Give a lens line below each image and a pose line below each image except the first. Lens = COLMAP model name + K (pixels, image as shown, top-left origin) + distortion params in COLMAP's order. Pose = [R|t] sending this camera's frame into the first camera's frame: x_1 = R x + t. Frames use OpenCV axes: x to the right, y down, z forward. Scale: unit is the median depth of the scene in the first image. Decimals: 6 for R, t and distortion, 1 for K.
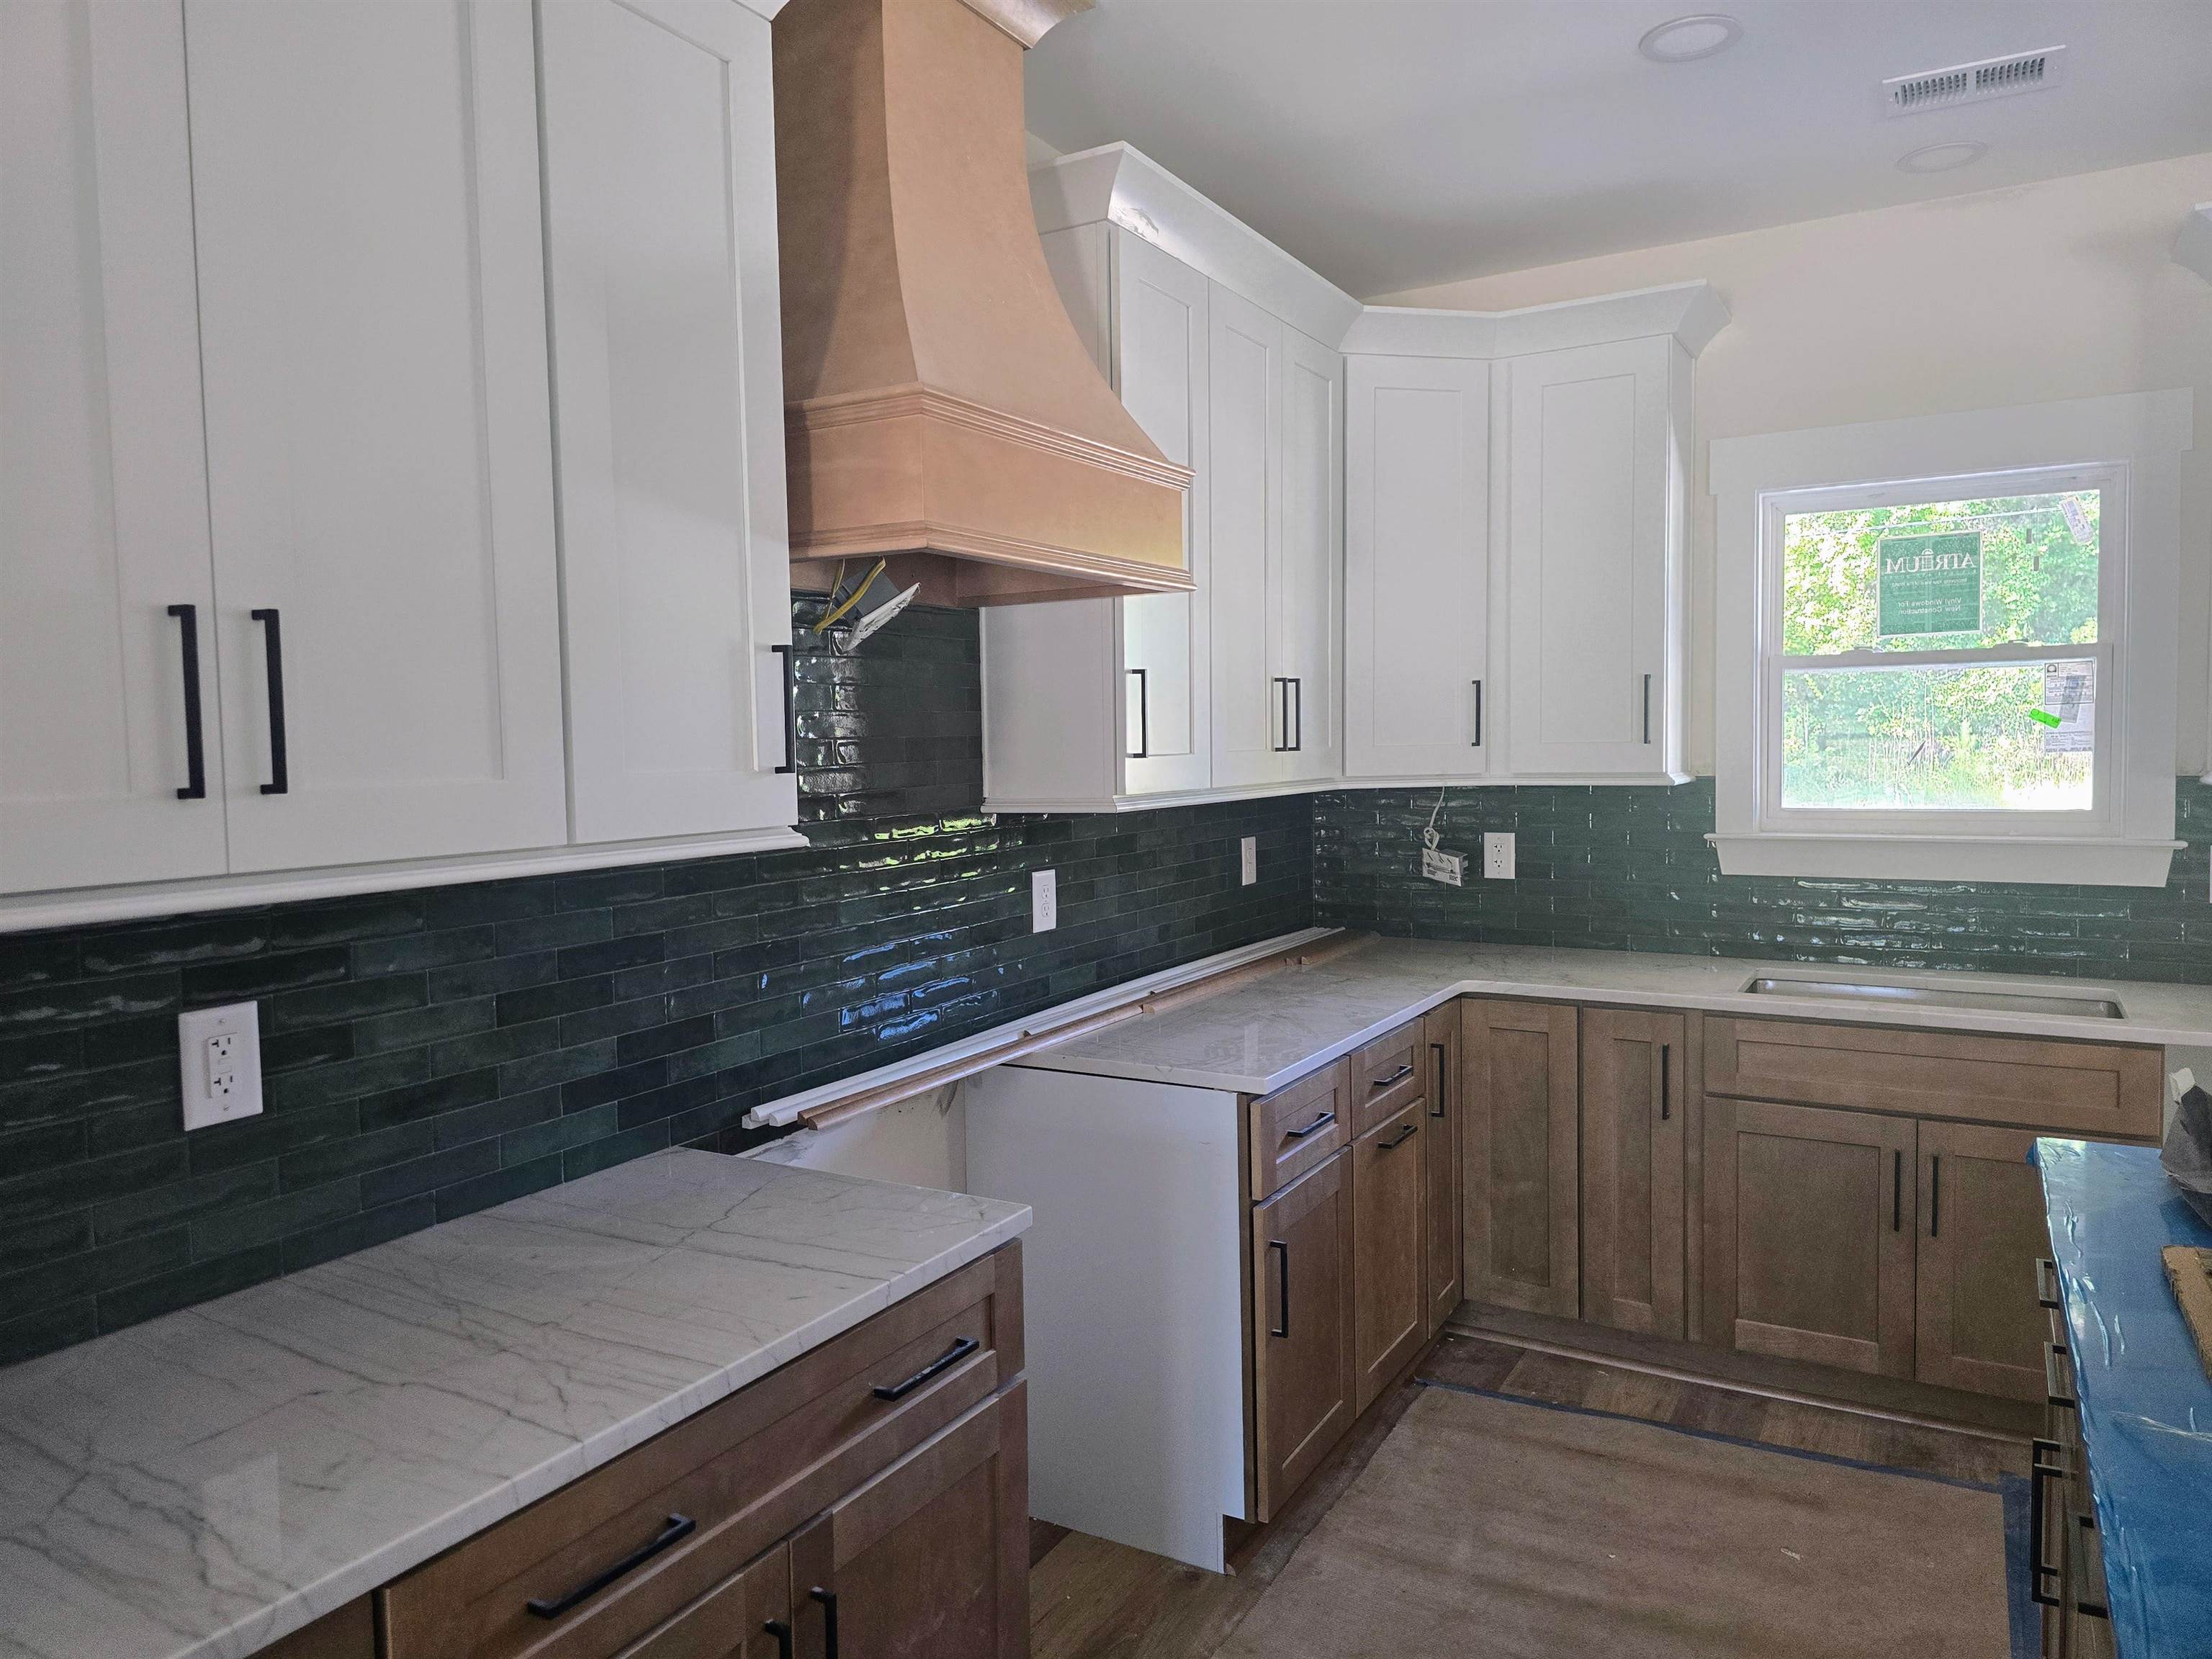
lens RADIAL K [[1491.5, 0, 1106.0], [0, 1491.5, 829.5], [0, 0, 1]] dist [0.000920, -0.002042]
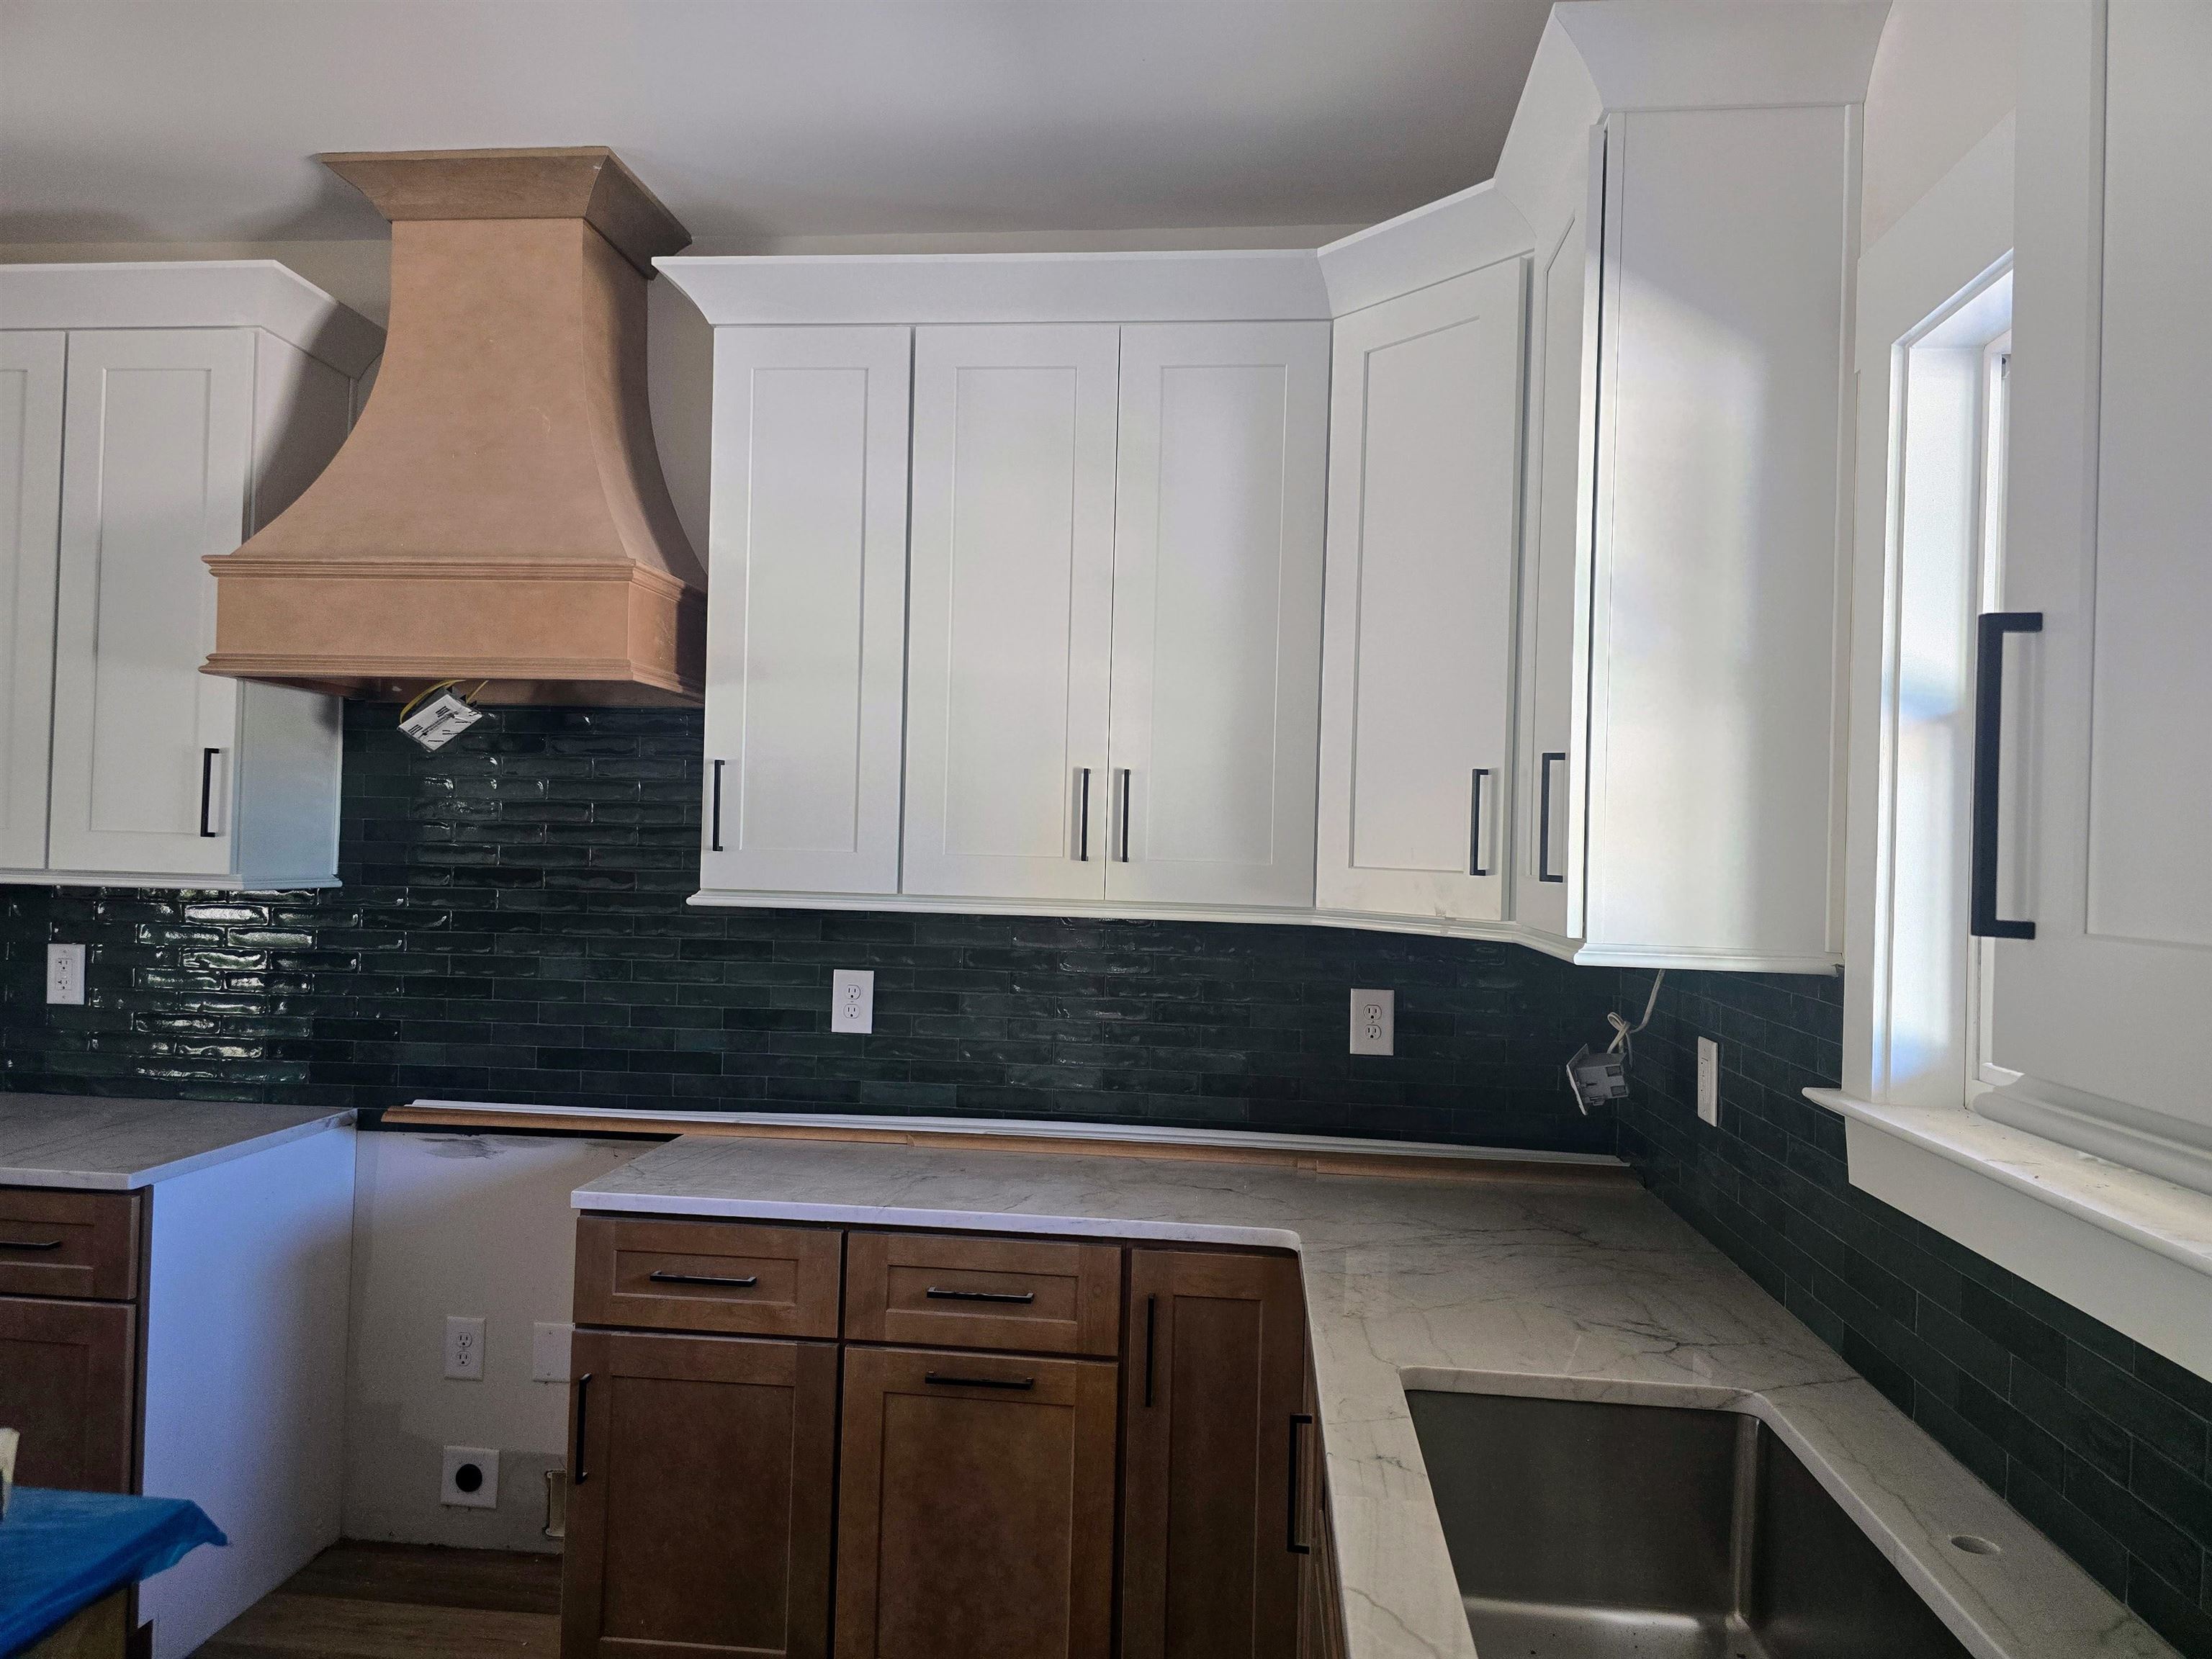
lens RADIAL K [[1491.5, 0, 1106.0], [0, 1491.5, 829.5], [0, 0, 1]] dist [0.000920, -0.002042]
pose [[0.410584, 0.013720, -0.911719, 0.979749], [-0.089614, 0.995653, -0.025373, -0.057558], [0.907408, 0.092121, 0.410029, 0.804145]]
